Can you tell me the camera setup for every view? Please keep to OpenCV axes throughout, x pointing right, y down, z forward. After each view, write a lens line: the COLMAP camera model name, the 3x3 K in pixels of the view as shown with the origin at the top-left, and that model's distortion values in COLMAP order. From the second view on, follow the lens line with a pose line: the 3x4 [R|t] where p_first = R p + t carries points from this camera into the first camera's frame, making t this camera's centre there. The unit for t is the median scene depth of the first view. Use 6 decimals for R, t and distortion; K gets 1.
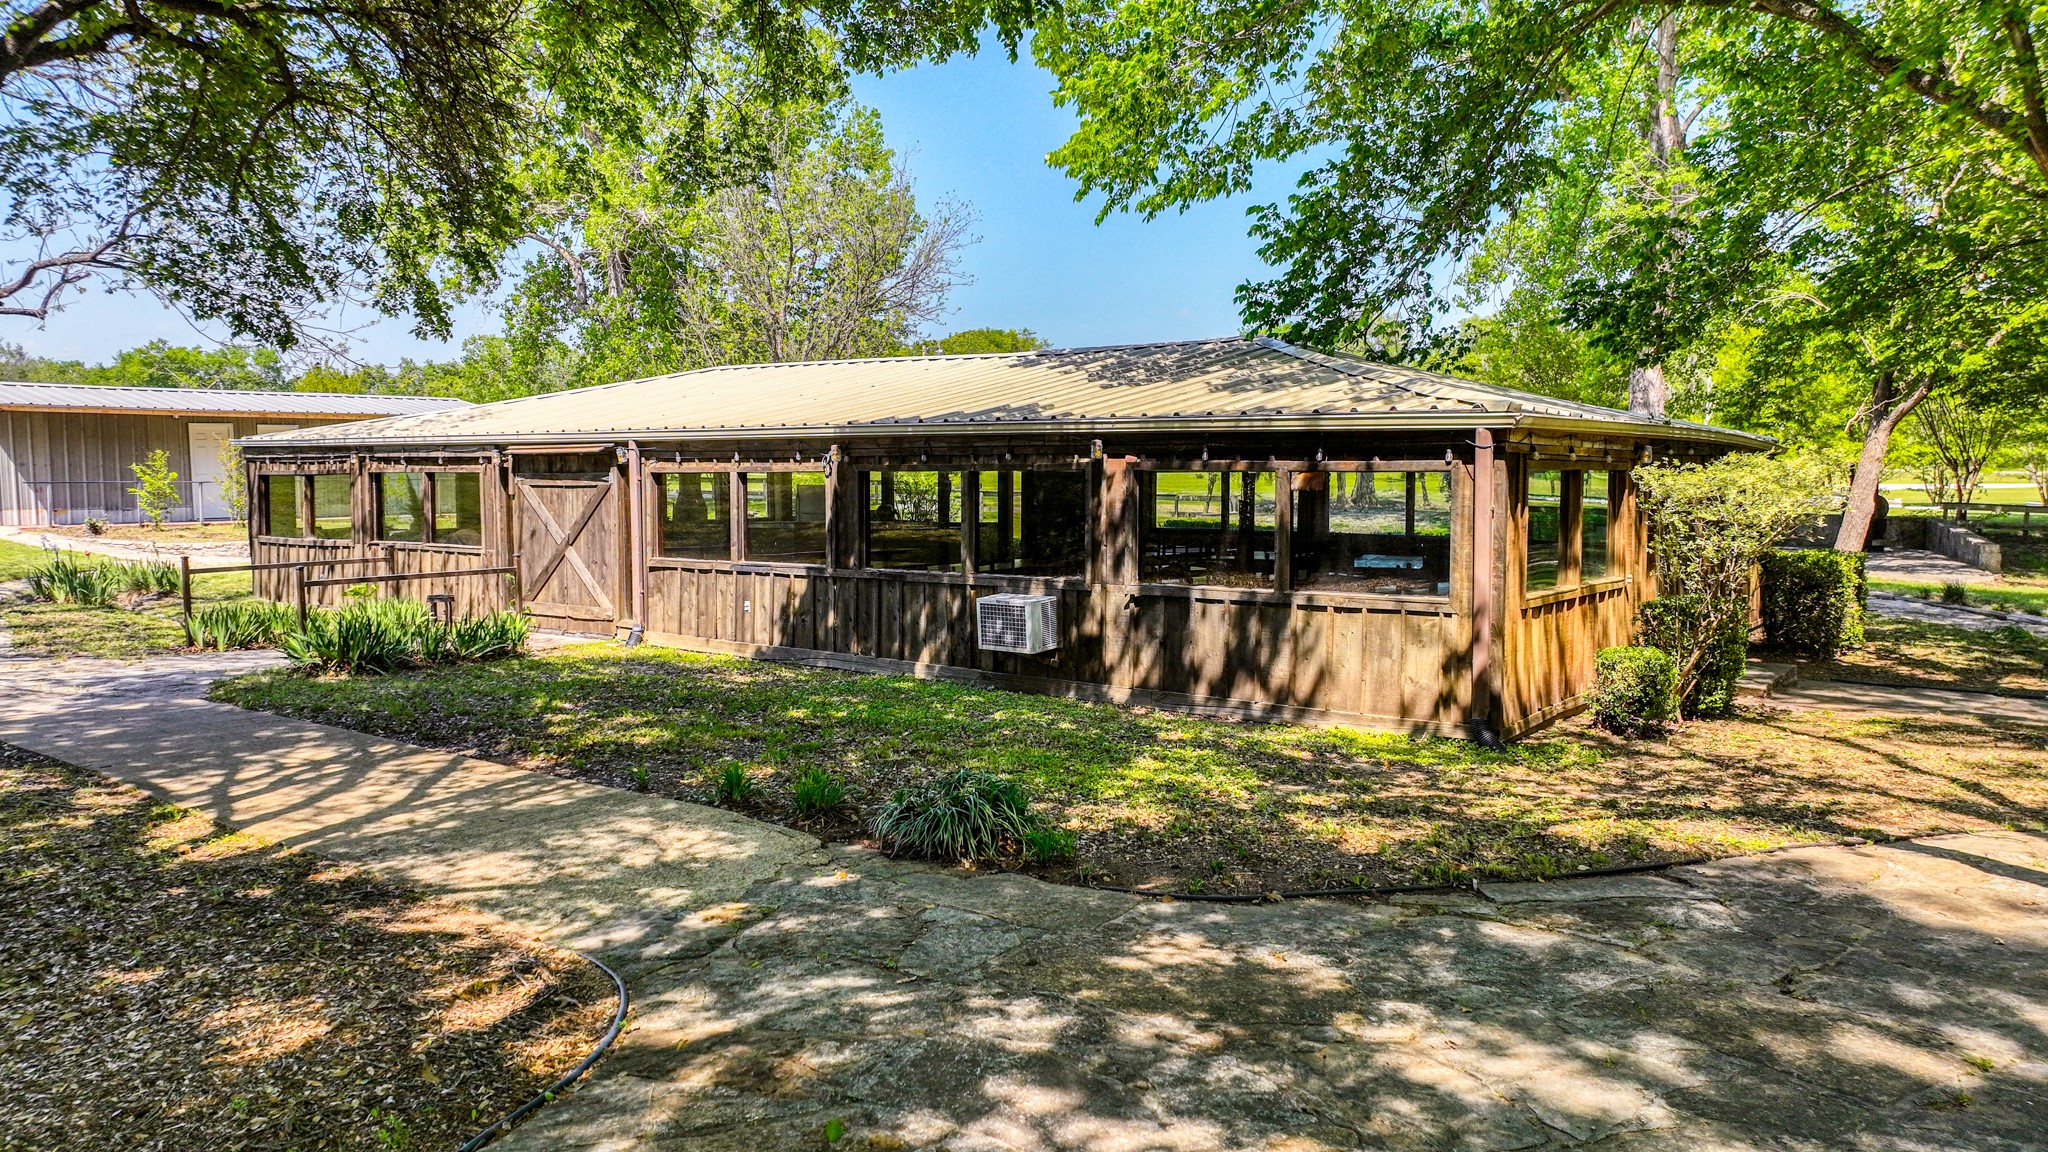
lens RADIAL K [[1454.8, 0, 1024.7], [0, 1454.8, 580.4], [0, 0, 1]] dist [0.005686, 0.004491]
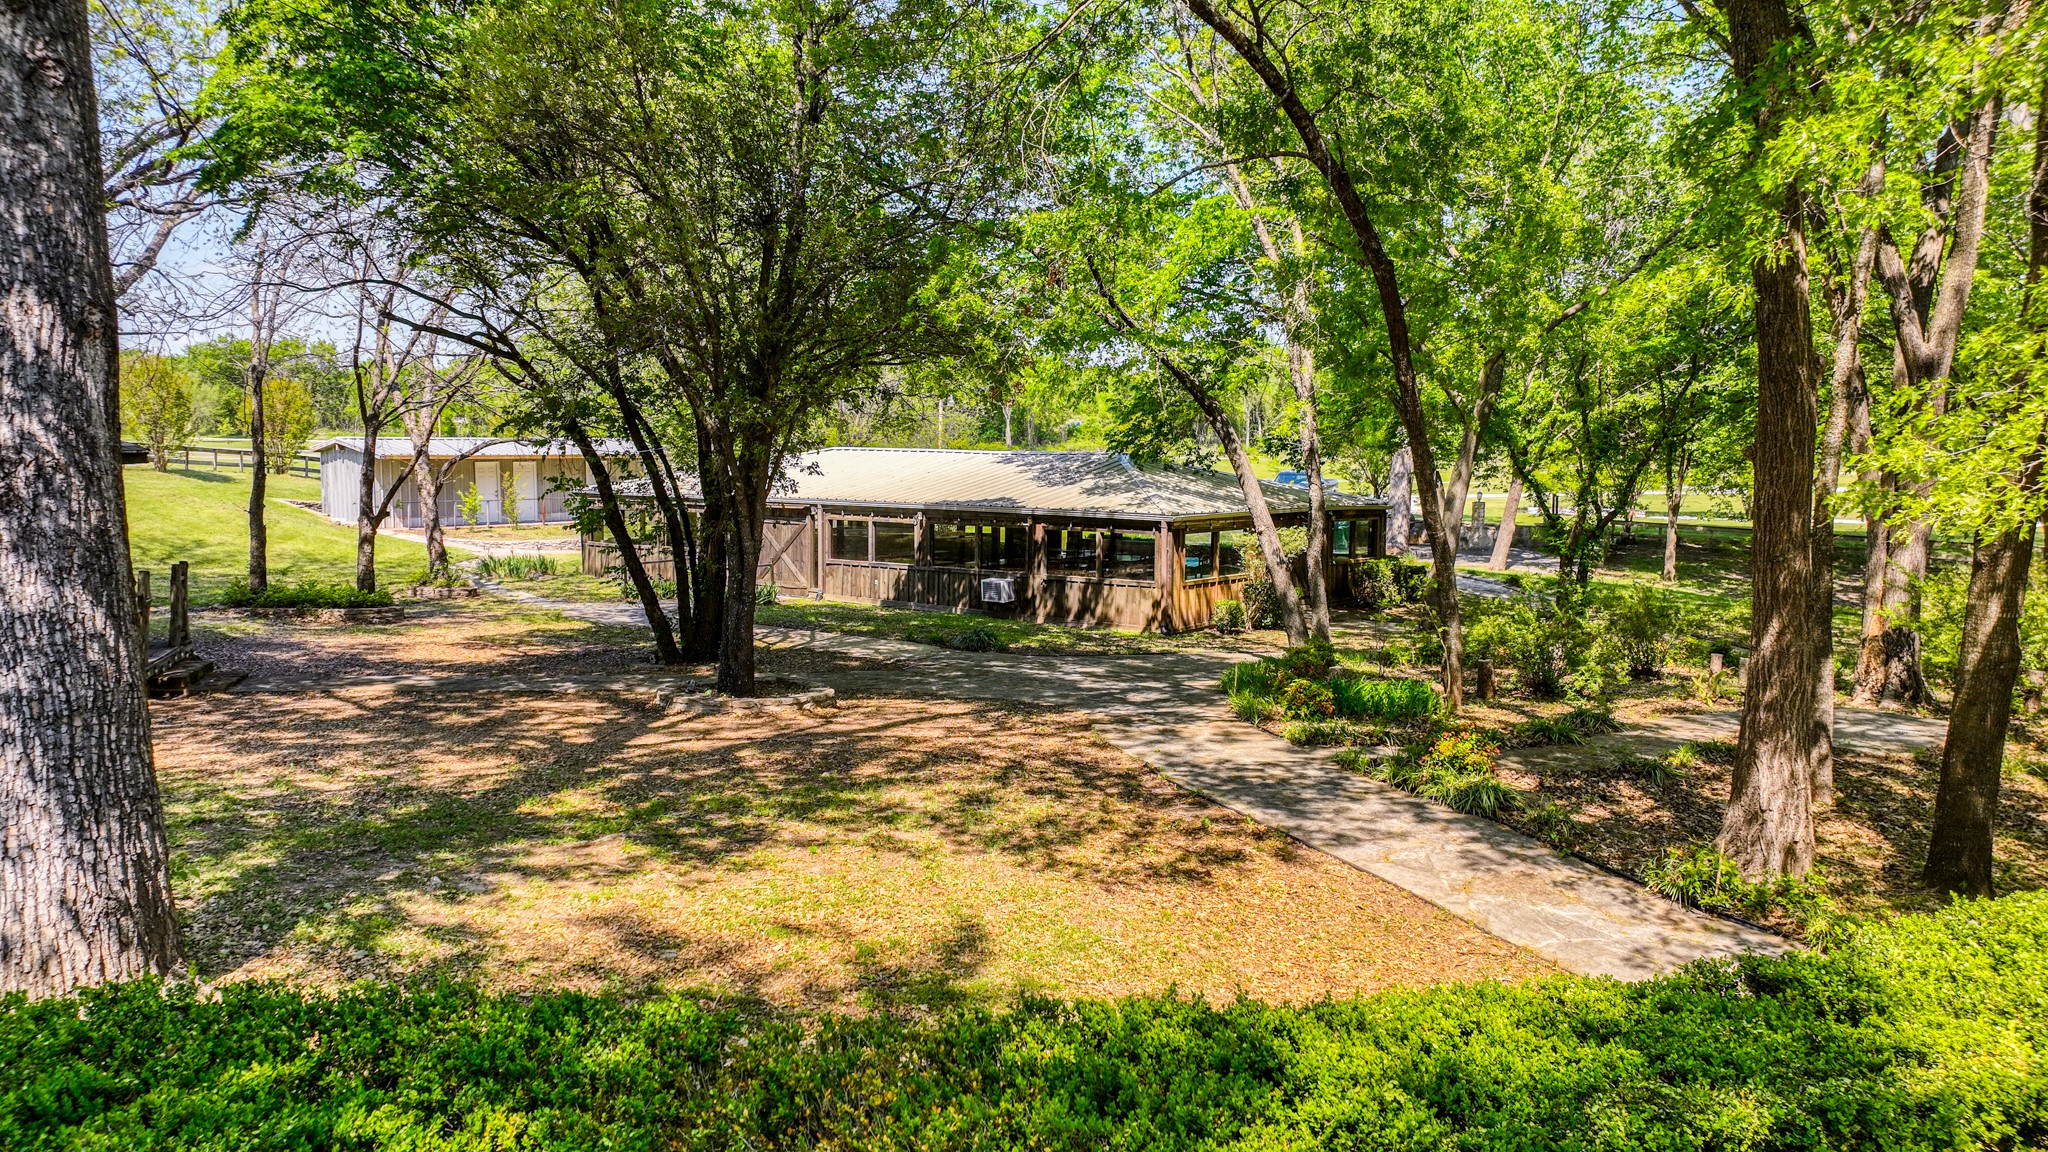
lens RADIAL K [[1454.8, 0, 1023.6], [0, 1454.8, 573.6], [0, 0, 1]] dist [0.005686, 0.004491]
pose [[0.999952, 0.009761, -0.000073, 0.038693], [-0.009760, 0.999920, 0.008092, -0.019327], [0.000152, -0.008091, 0.999967, -1.496067]]
